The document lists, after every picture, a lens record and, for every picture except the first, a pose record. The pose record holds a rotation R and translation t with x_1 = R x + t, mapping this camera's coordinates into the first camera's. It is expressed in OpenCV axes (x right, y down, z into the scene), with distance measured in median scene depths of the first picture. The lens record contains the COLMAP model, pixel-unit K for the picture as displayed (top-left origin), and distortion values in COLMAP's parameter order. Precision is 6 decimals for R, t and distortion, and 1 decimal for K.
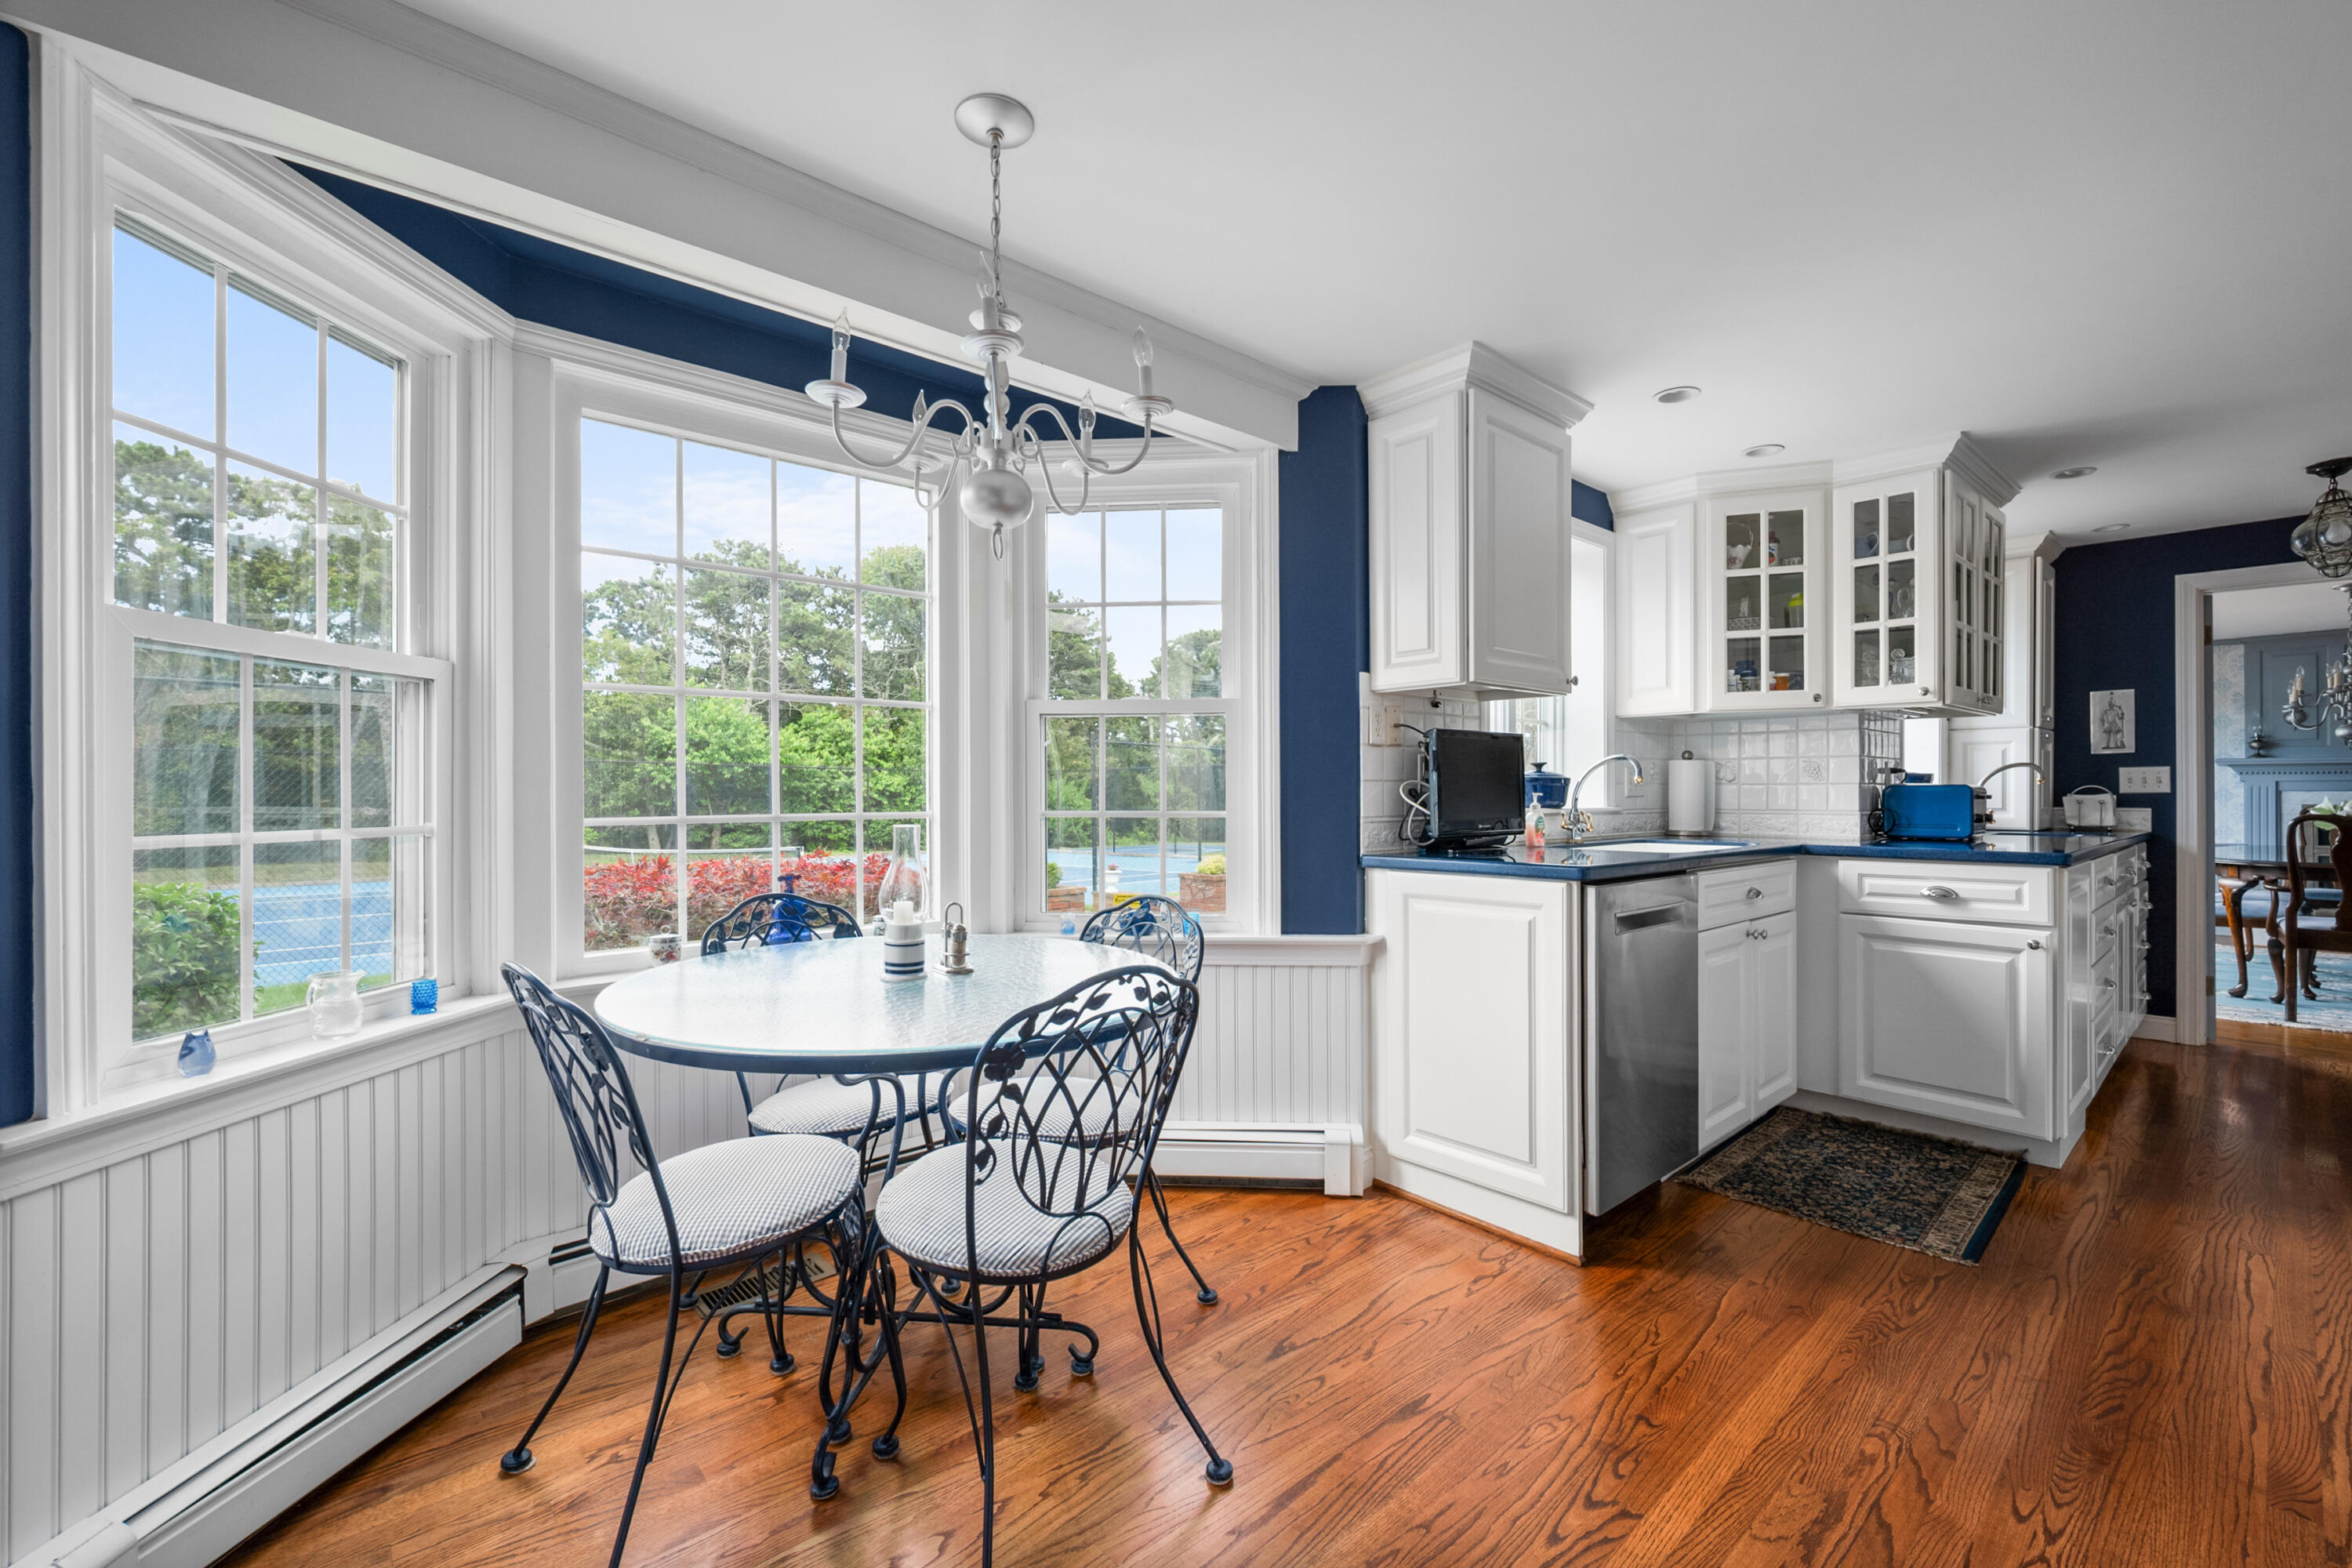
lens RADIAL K [[982.2, 0, 1173.9], [0, 982.2, 791.2], [0, 0, 1]] dist [-0.003566, 0.000286]
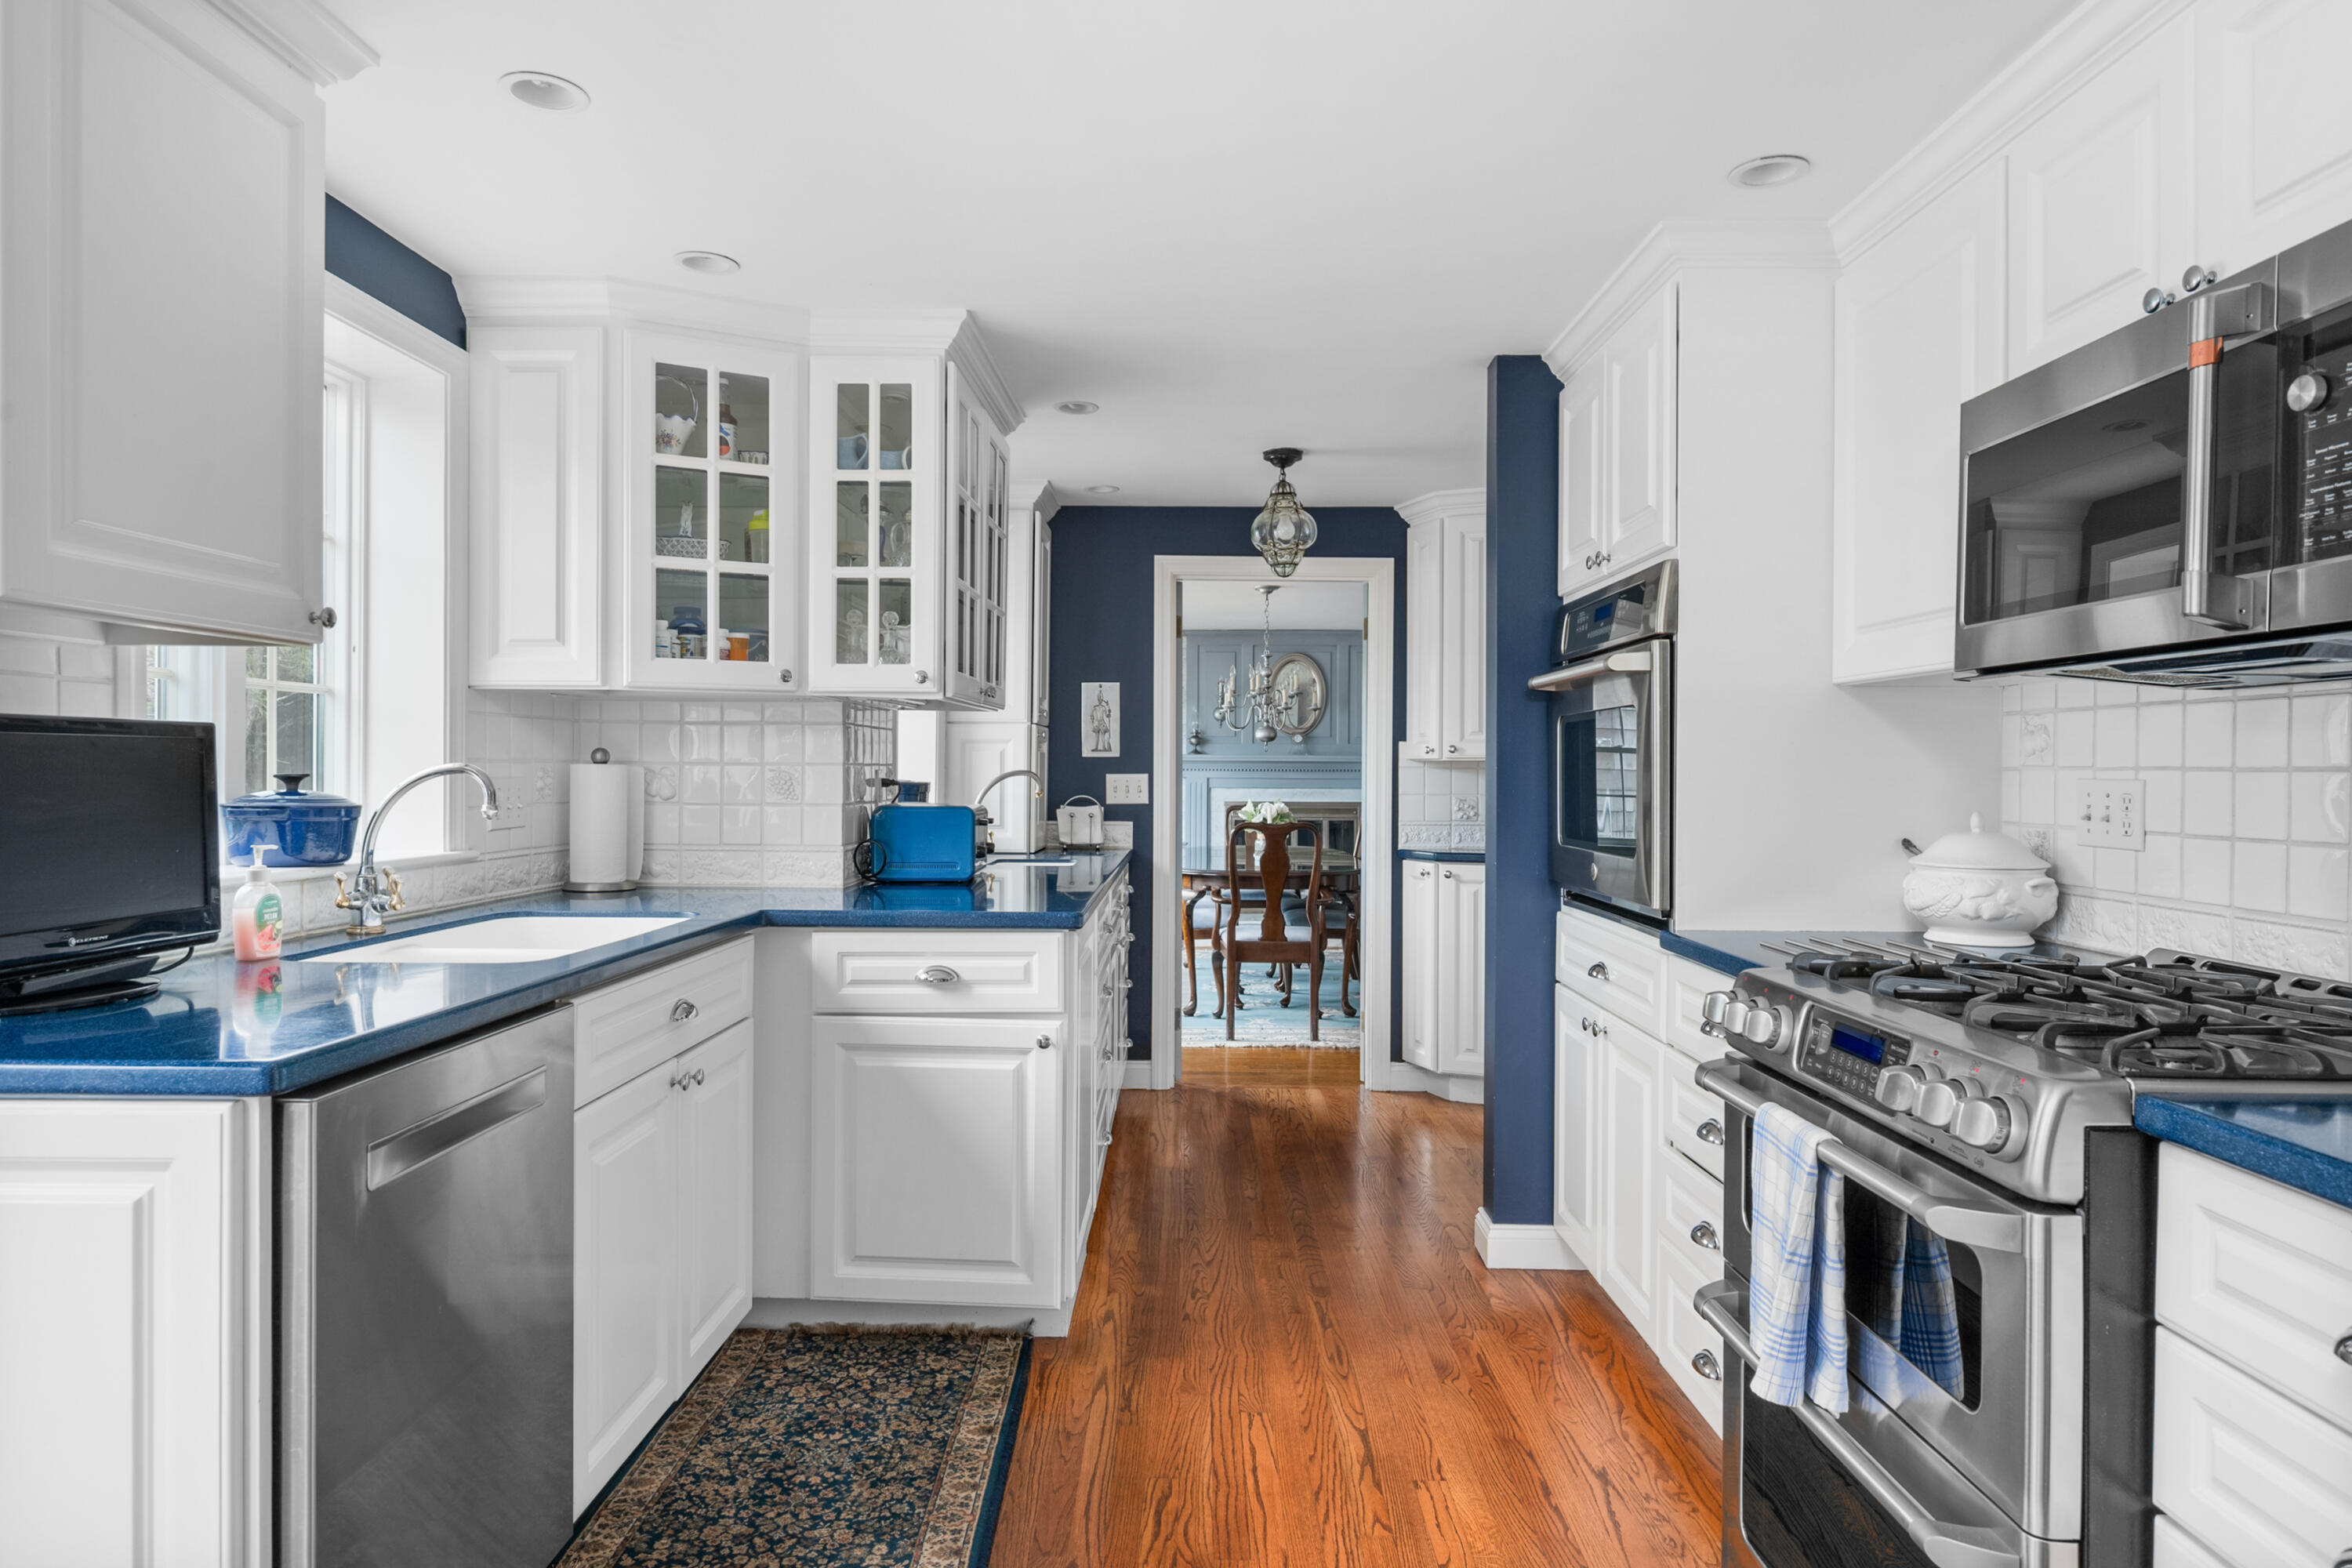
lens RADIAL K [[1376.4, 0, 1171.3], [0, 1376.4, 778.9], [0, 0, 1]] dist [0.003557, -0.001754]
pose [[0.670936, 0.001543, 0.741514, 0.155131], [-0.007517, 0.999961, 0.004721, -0.033788], [-0.741477, -0.008741, 0.670921, 0.205822]]
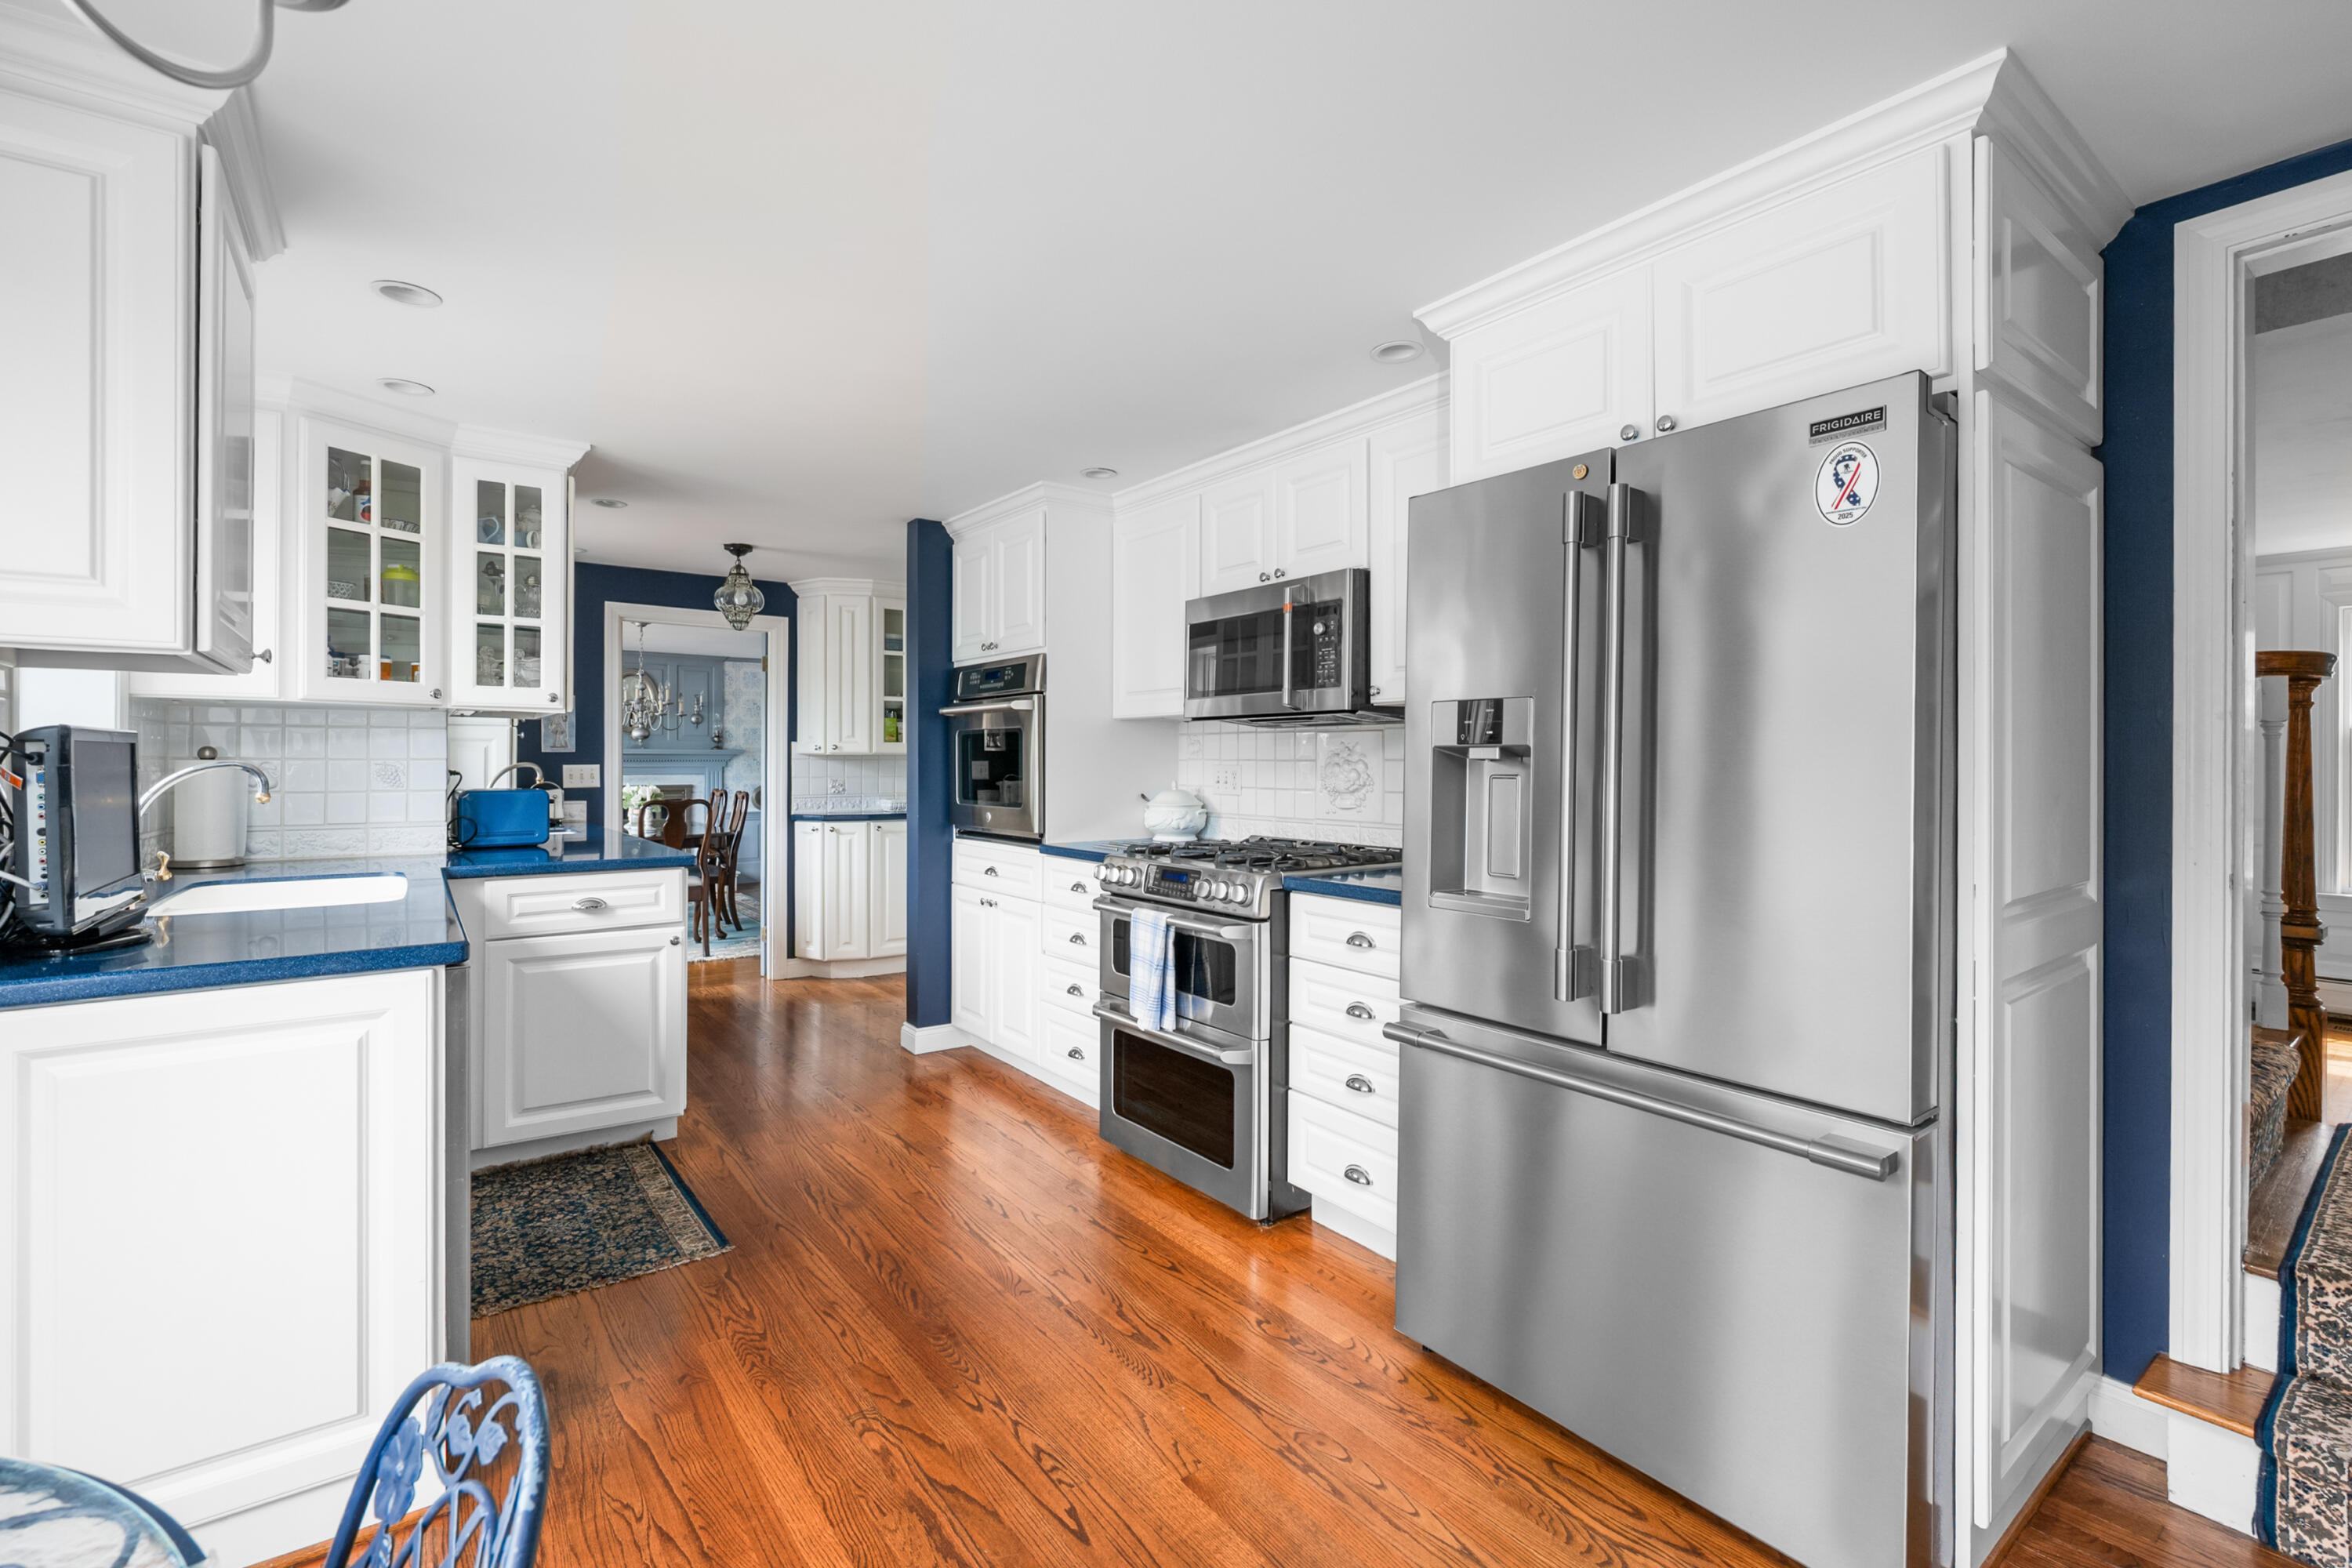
lens RADIAL K [[1030.1, 0, 1173.6], [0, 1030.1, 762.1], [0, 0, 1]] dist [0.000531, -0.000224]
pose [[0.081683, 0.001672, 0.996657, -0.185596], [-0.001619, 0.999997, -0.001545, -0.034871], [-0.996657, -0.001488, 0.081686, 0.281416]]
